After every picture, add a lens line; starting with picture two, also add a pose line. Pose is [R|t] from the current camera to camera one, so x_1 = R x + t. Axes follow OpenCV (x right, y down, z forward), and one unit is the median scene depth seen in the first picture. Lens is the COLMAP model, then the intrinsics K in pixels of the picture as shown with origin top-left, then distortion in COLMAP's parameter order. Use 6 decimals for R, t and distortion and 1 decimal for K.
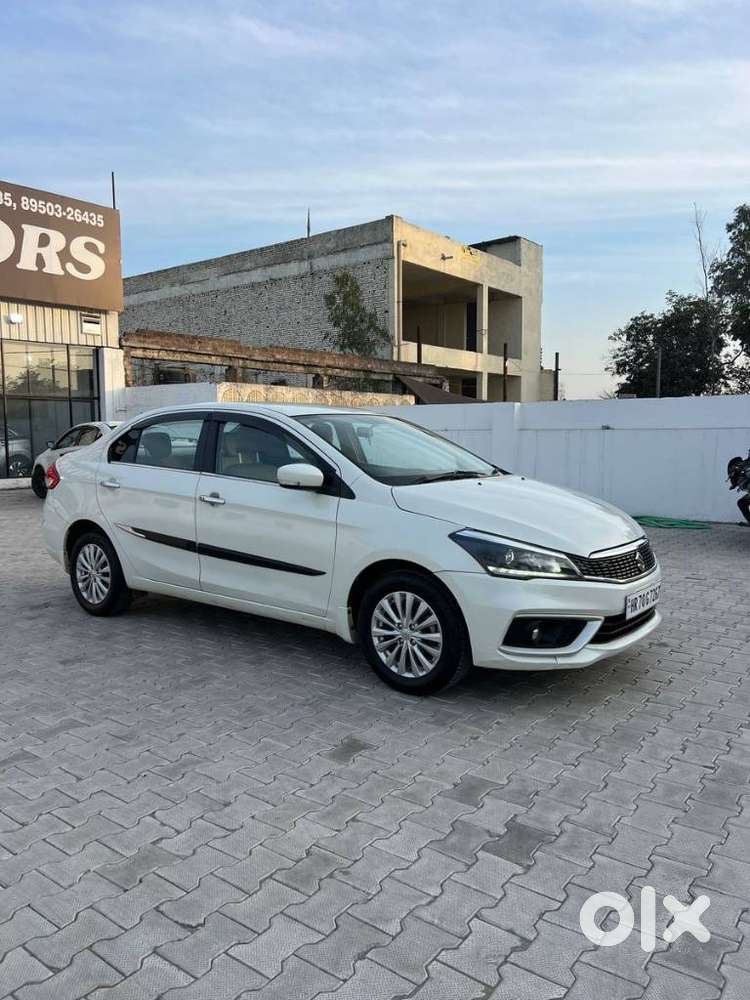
lens RADIAL K [[753.5, 0, 372.4], [0, 753.5, 495.6], [0, 0, 1]] dist [0.054661, -0.067593]
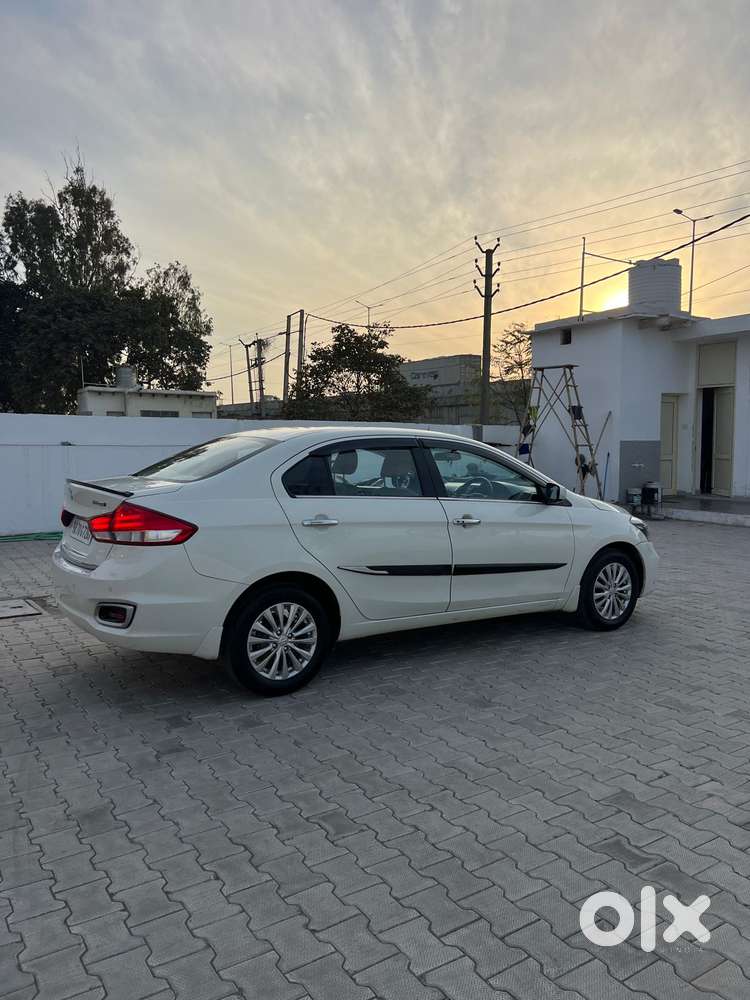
lens RADIAL K [[753.5, 0, 372.4], [0, 753.5, 495.6], [0, 0, 1]] dist [0.054661, -0.067593]
pose [[0.331901, -0.059728, 0.941421, -0.305720], [0.070652, 0.996764, 0.038331, -0.019827], [-0.940665, 0.053791, 0.335047, 0.186540]]
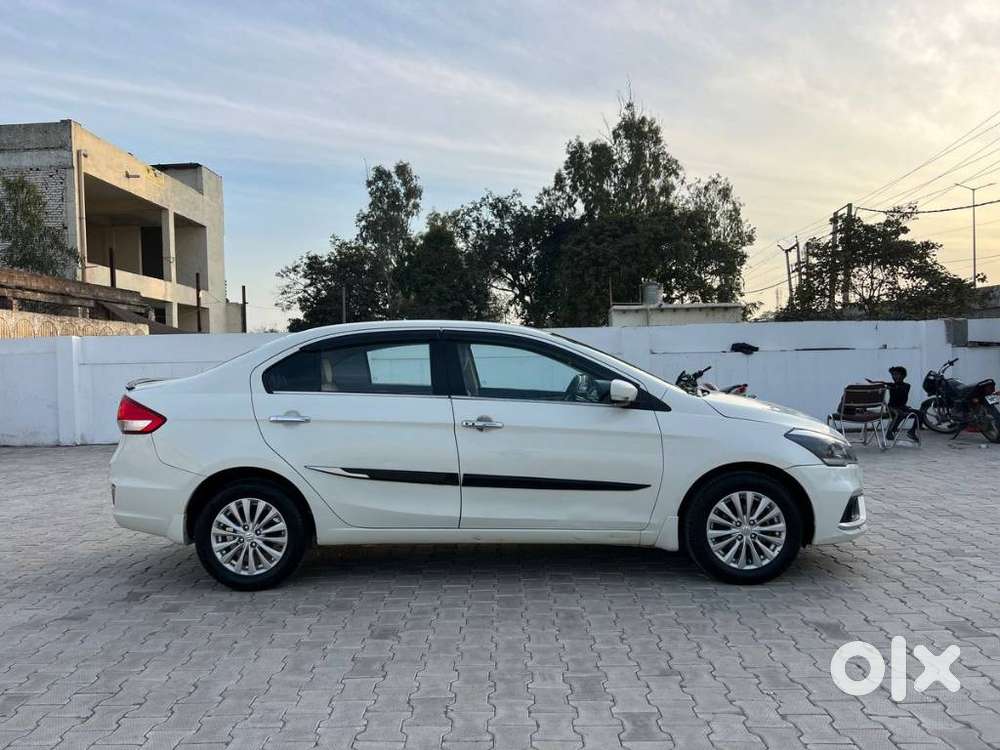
lens RADIAL K [[753.5, 0, 481.9], [0, 753.5, 377.1], [0, 0, 1]] dist [0.054661, -0.067593]
pose [[0.809010, -0.023013, 0.587344, -0.181174], [0.064599, 0.996661, -0.049929, -0.001487], [-0.584234, 0.078335, 0.807796, 0.063576]]
